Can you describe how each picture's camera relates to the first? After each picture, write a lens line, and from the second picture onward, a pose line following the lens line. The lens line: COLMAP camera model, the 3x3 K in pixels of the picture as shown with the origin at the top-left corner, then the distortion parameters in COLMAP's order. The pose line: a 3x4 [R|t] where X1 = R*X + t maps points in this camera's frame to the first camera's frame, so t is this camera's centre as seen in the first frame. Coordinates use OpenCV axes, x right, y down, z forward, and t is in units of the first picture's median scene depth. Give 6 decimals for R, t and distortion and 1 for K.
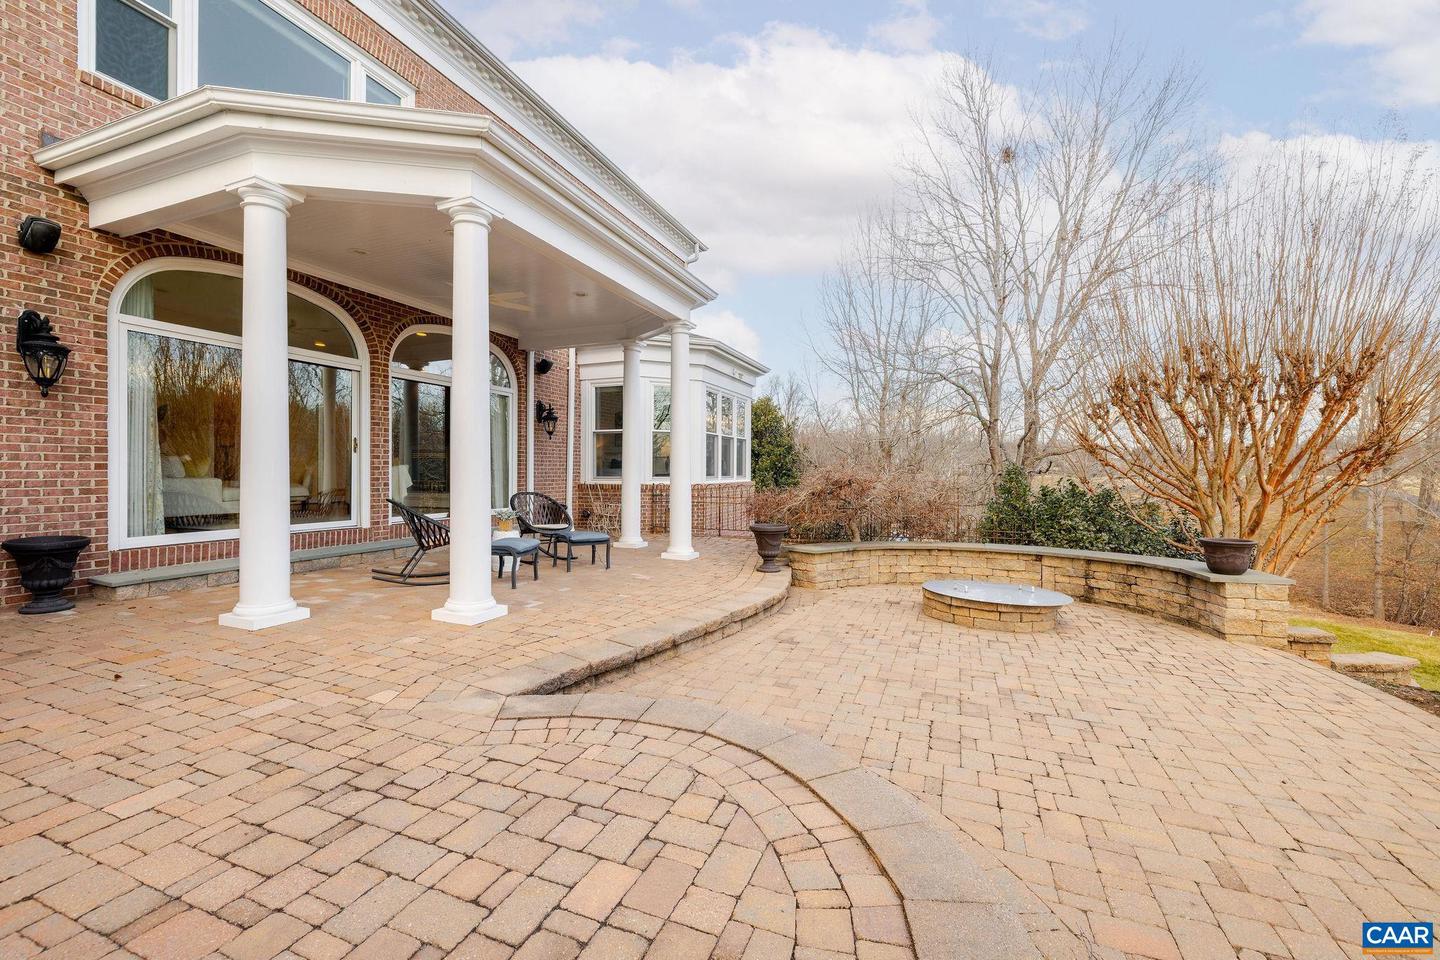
lens RADIAL K [[604.6, 0, 720.4], [0, 604.6, 472.0], [0, 0, 1]] dist [-0.000392, 0.000330]
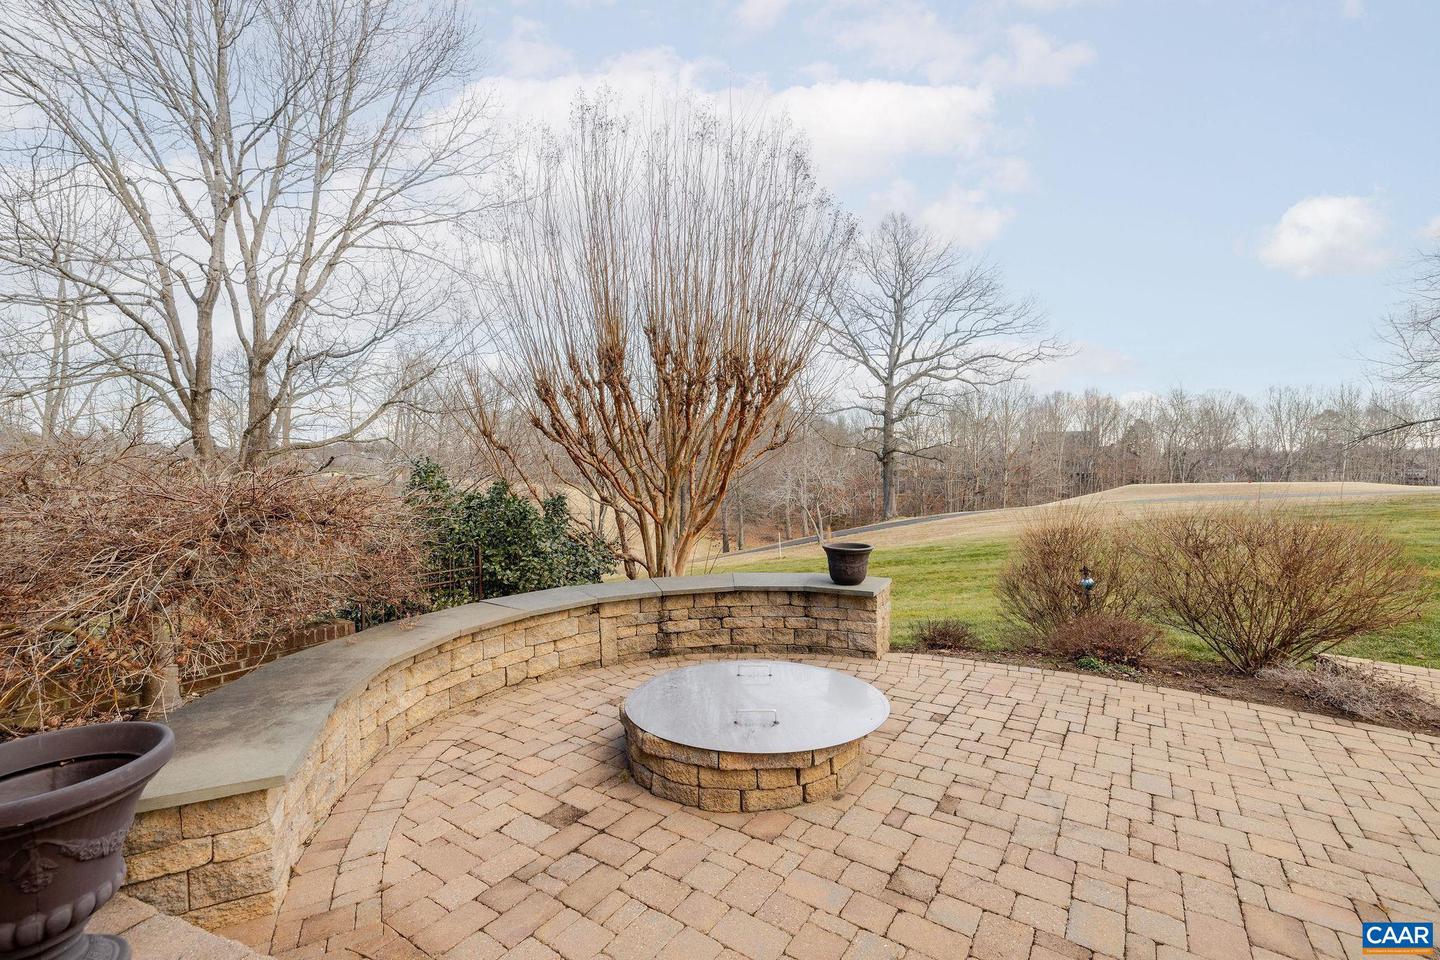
lens RADIAL K [[604.6, 0, 719.2], [0, 604.6, 476.6], [0, 0, 1]] dist [-0.000392, 0.000330]
pose [[0.259066, -0.018847, 0.965676, -0.058958], [0.016177, 0.999754, 0.015173, -0.004593], [-0.965724, 0.011691, 0.259307, 0.808071]]
